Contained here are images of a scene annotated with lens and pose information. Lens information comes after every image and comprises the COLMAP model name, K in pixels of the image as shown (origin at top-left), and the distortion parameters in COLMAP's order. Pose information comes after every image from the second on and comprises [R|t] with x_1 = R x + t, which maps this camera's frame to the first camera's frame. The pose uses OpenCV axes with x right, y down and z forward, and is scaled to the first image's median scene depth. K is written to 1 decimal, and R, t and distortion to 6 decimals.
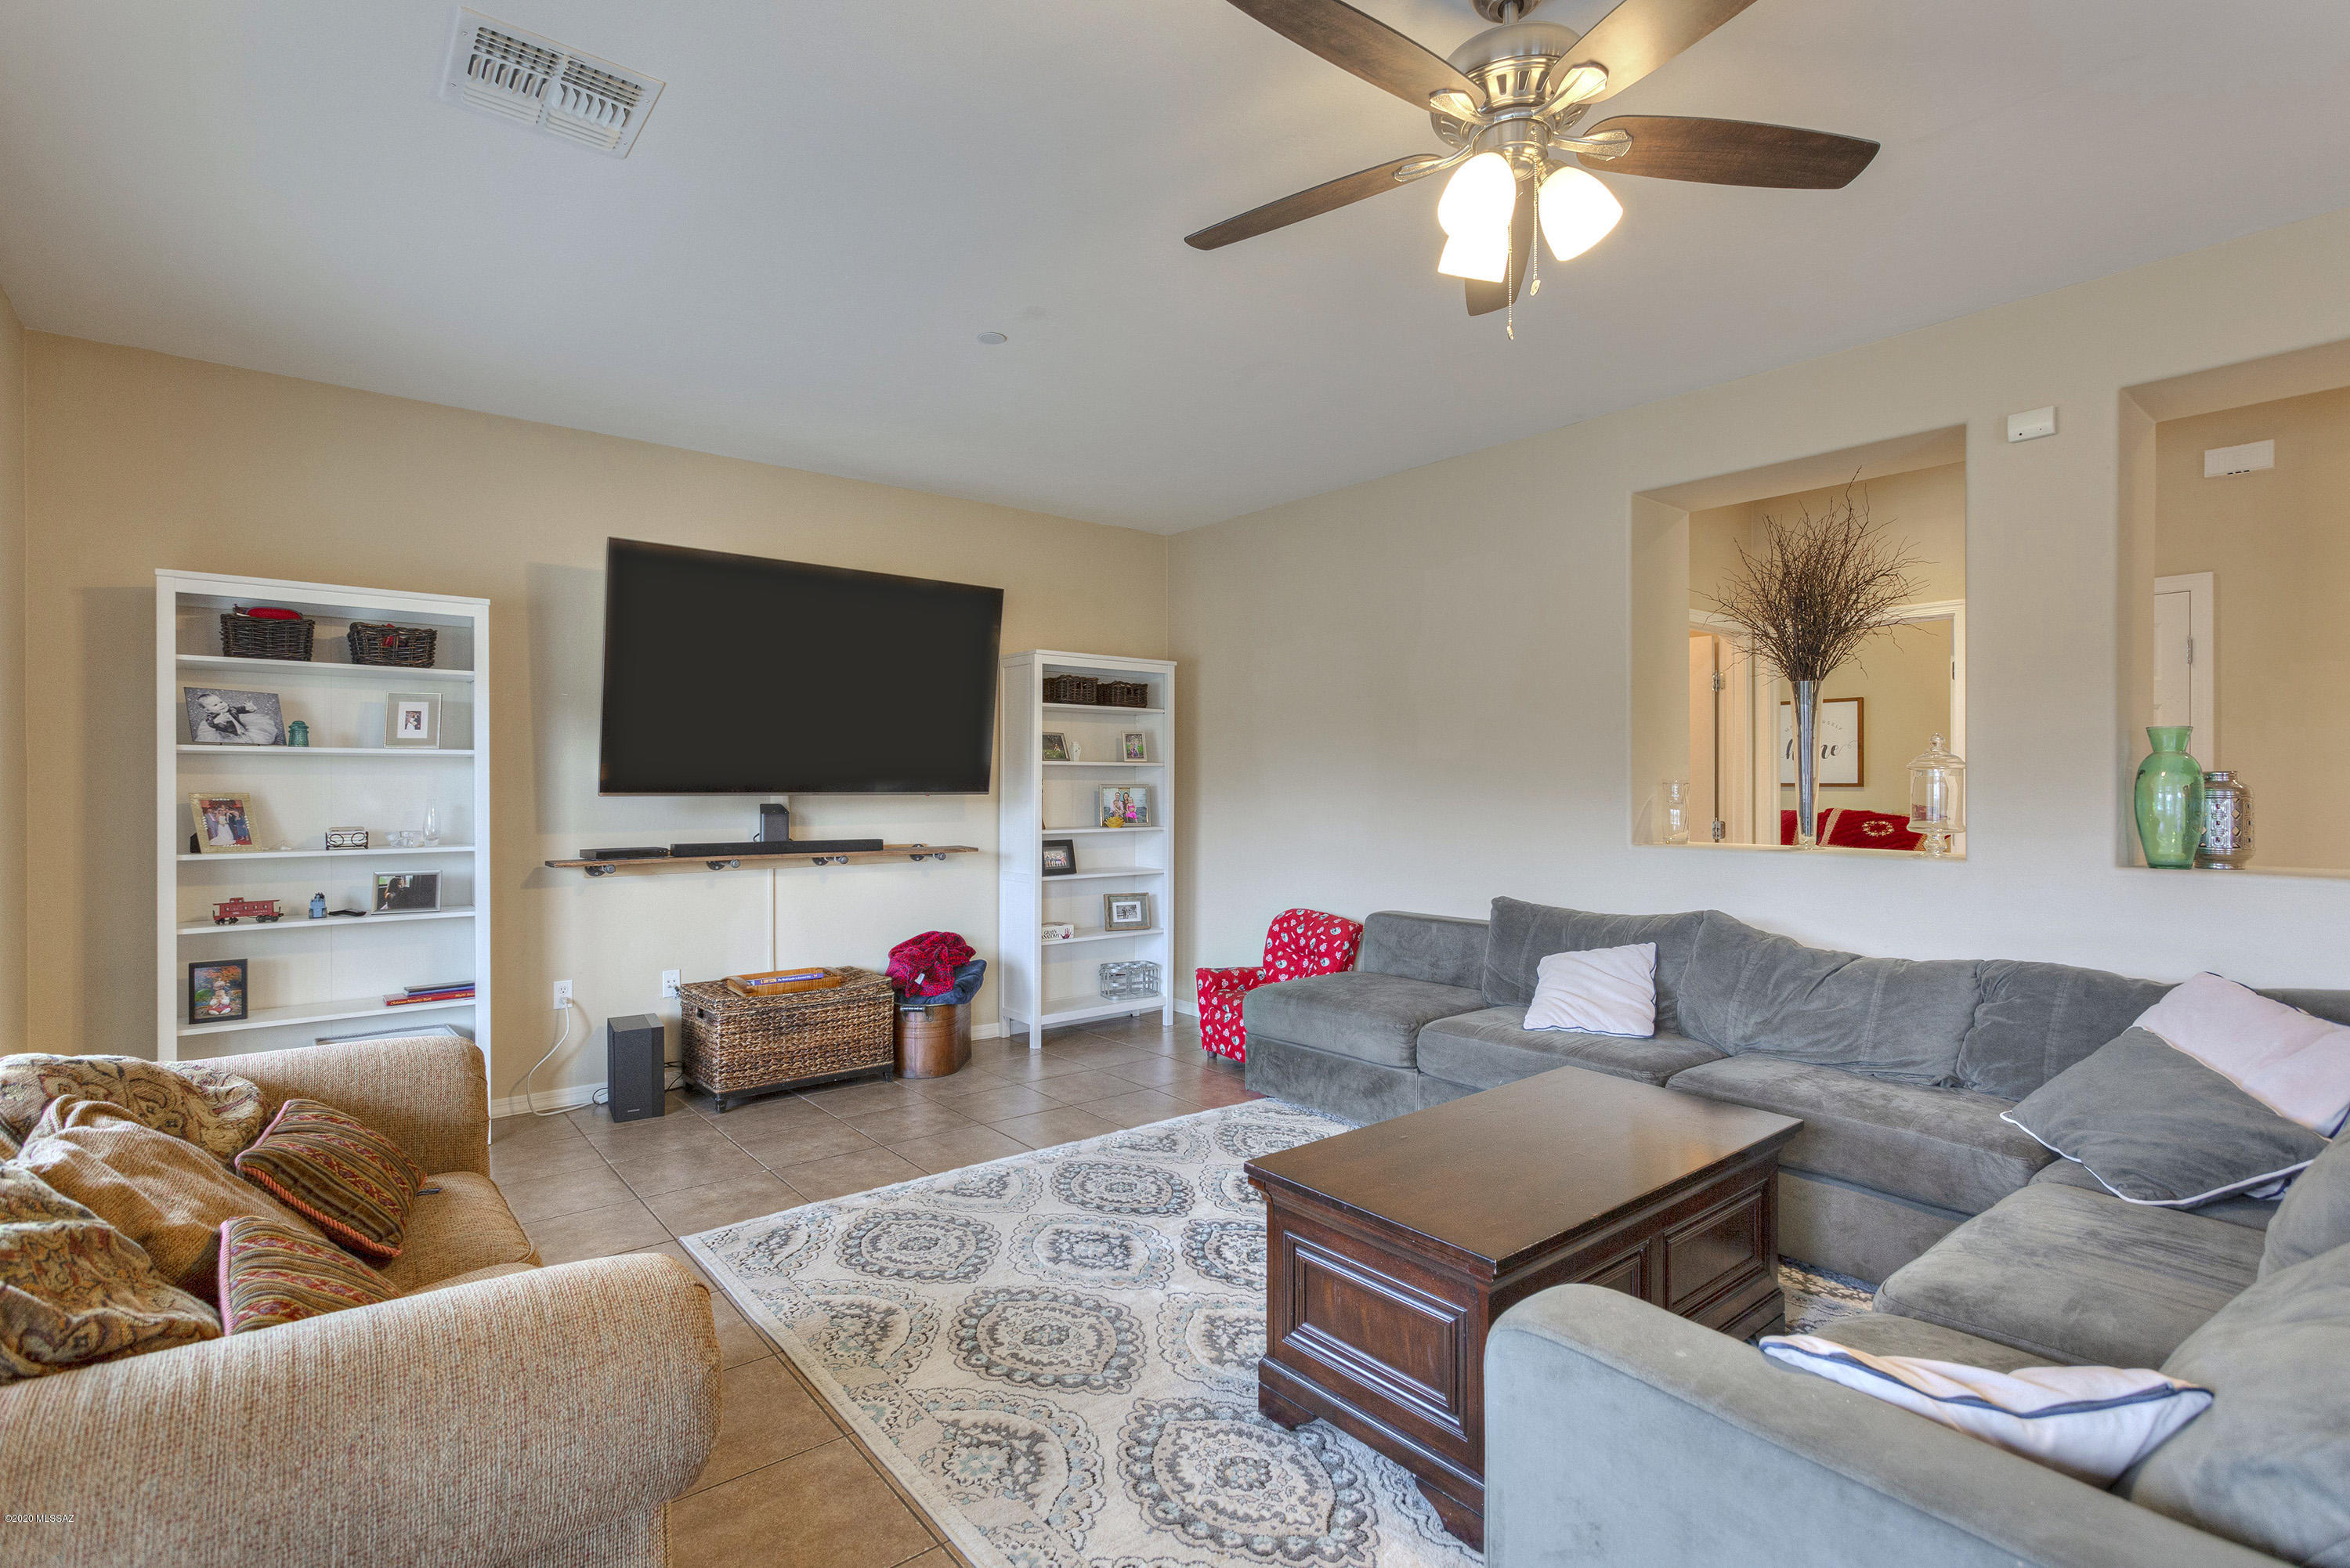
lens RADIAL K [[1102.4, 0, 1165.8], [0, 1102.4, 784.9], [0, 0, 1]] dist [-0.001011, 0.001710]
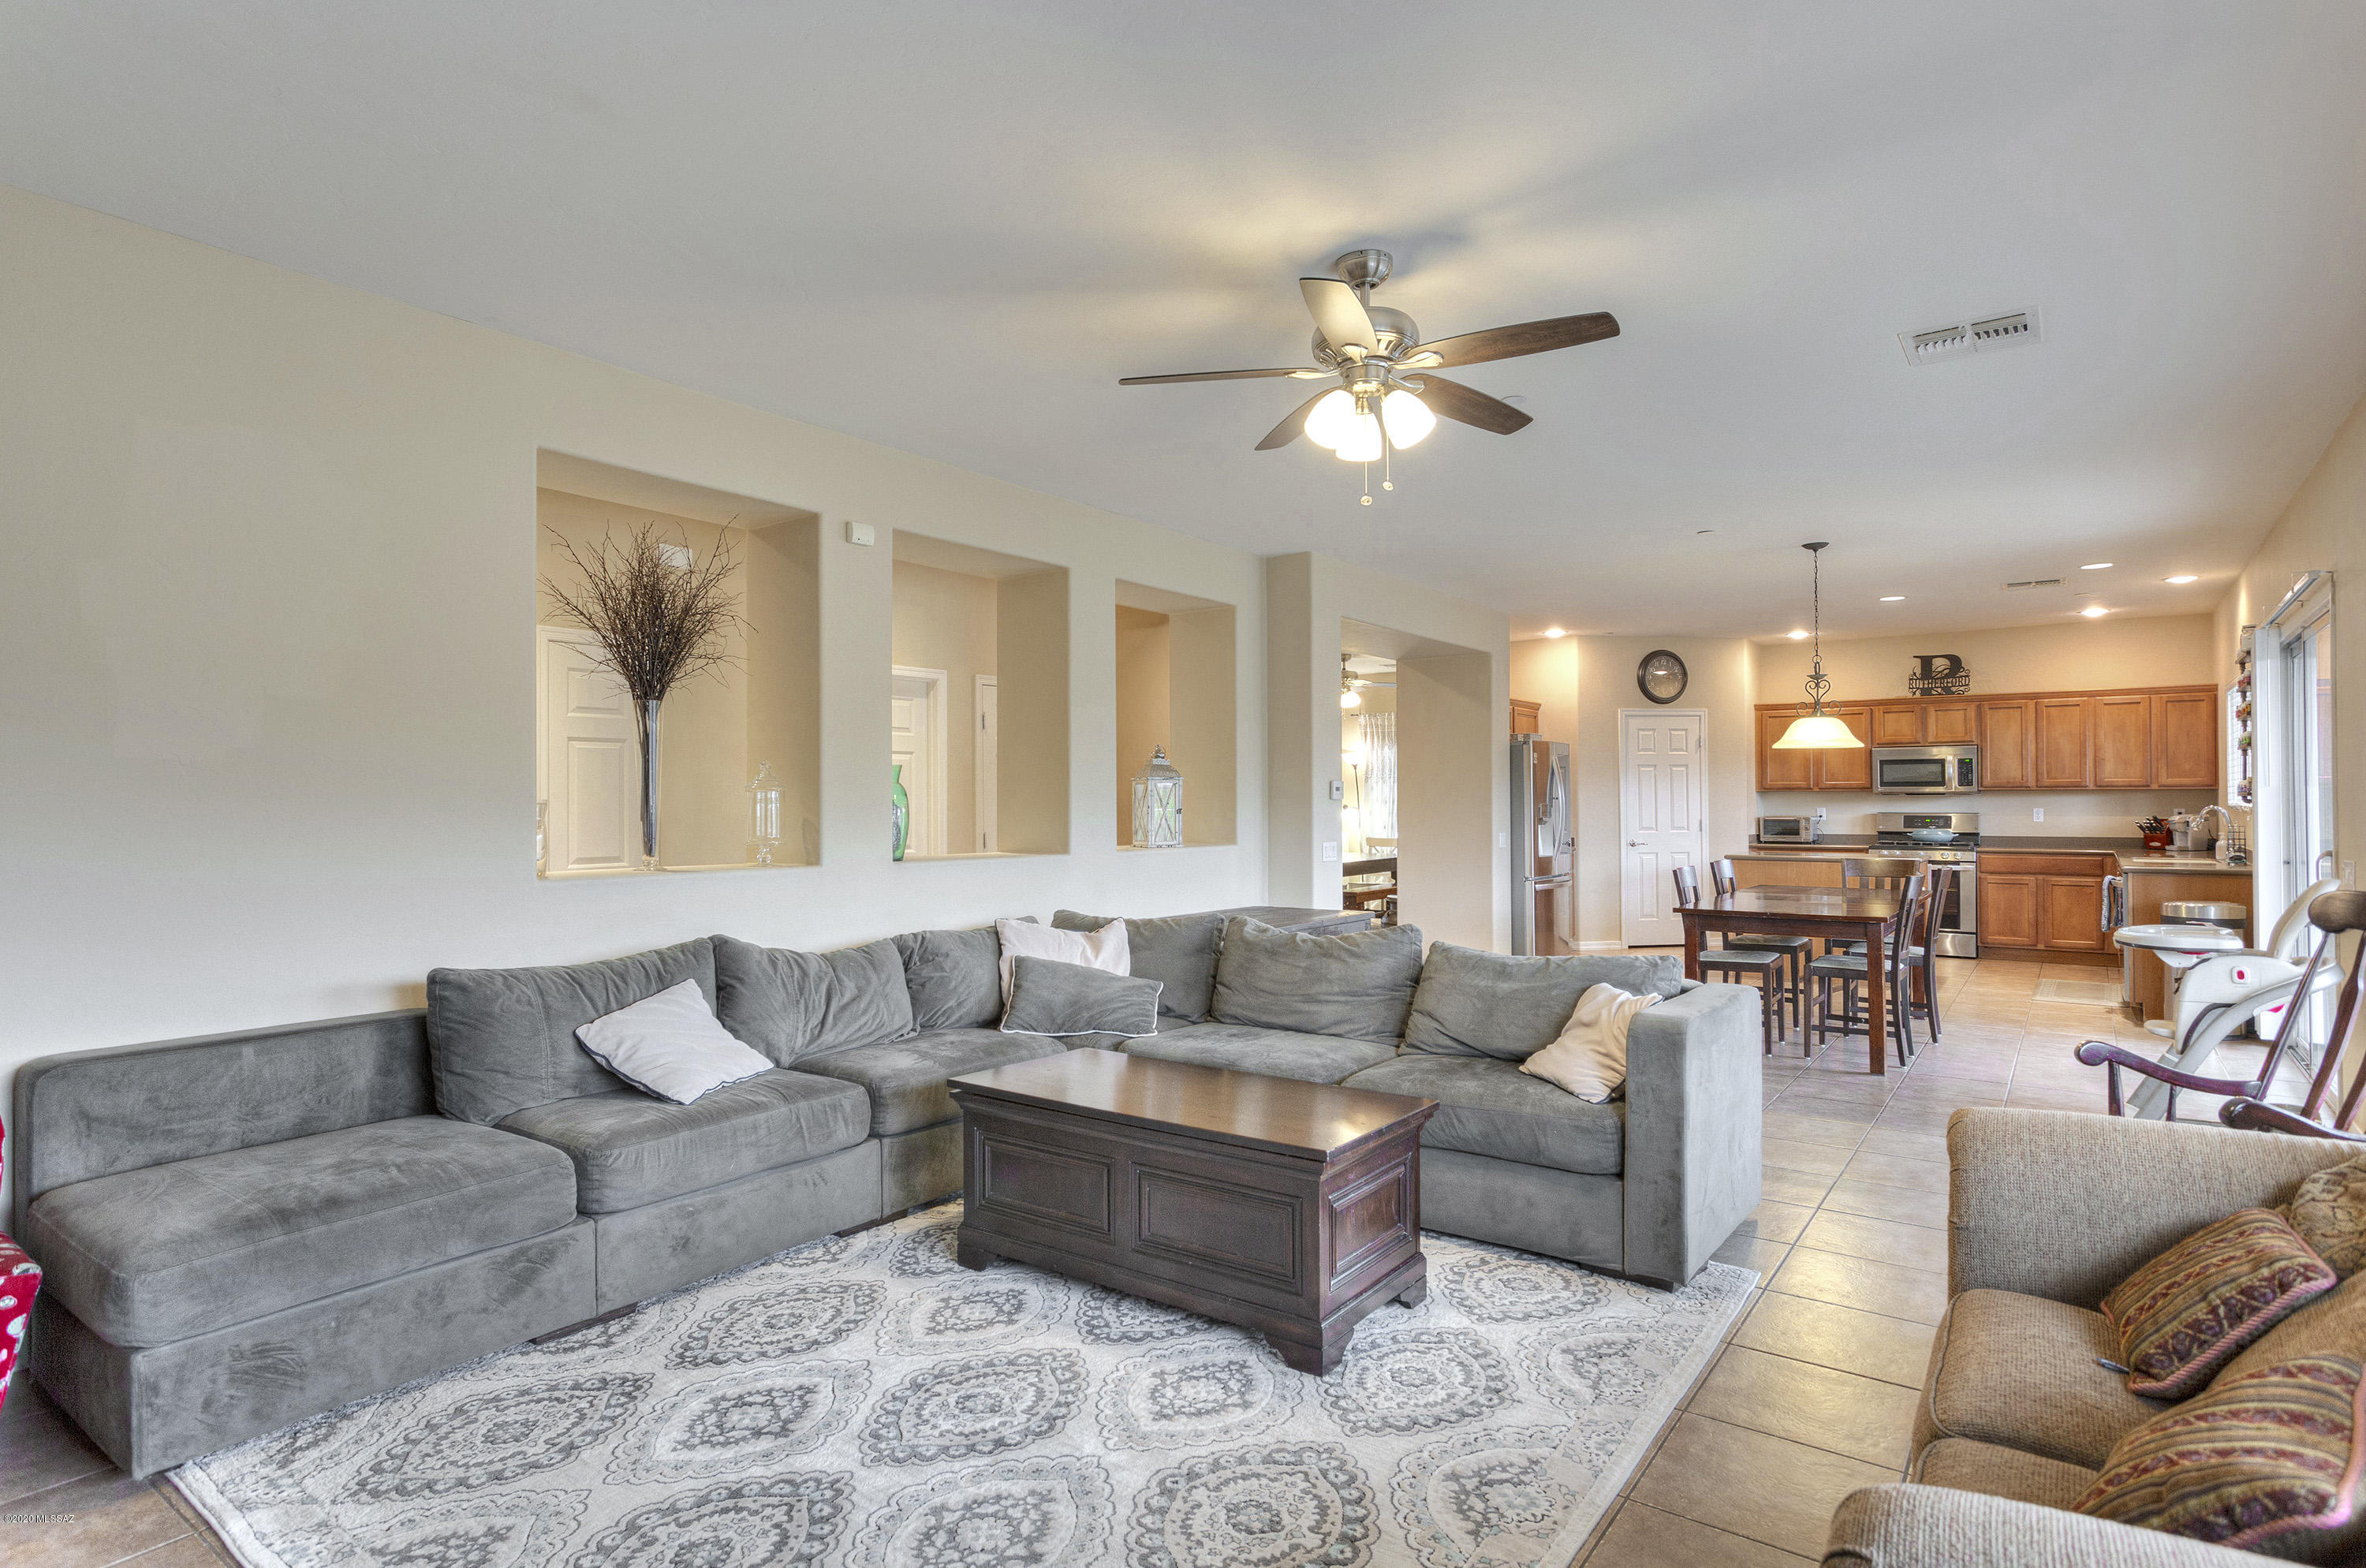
lens RADIAL K [[1216.6, 0, 1179.7], [0, 1216.6, 794.5], [0, 0, 1]] dist [-0.000017, 0.000986]
pose [[-0.256603, 0.010128, 0.966464, -0.554954], [0.000685, 0.999947, -0.010297, 0.001975], [-0.966517, -0.001980, -0.256596, 0.764404]]
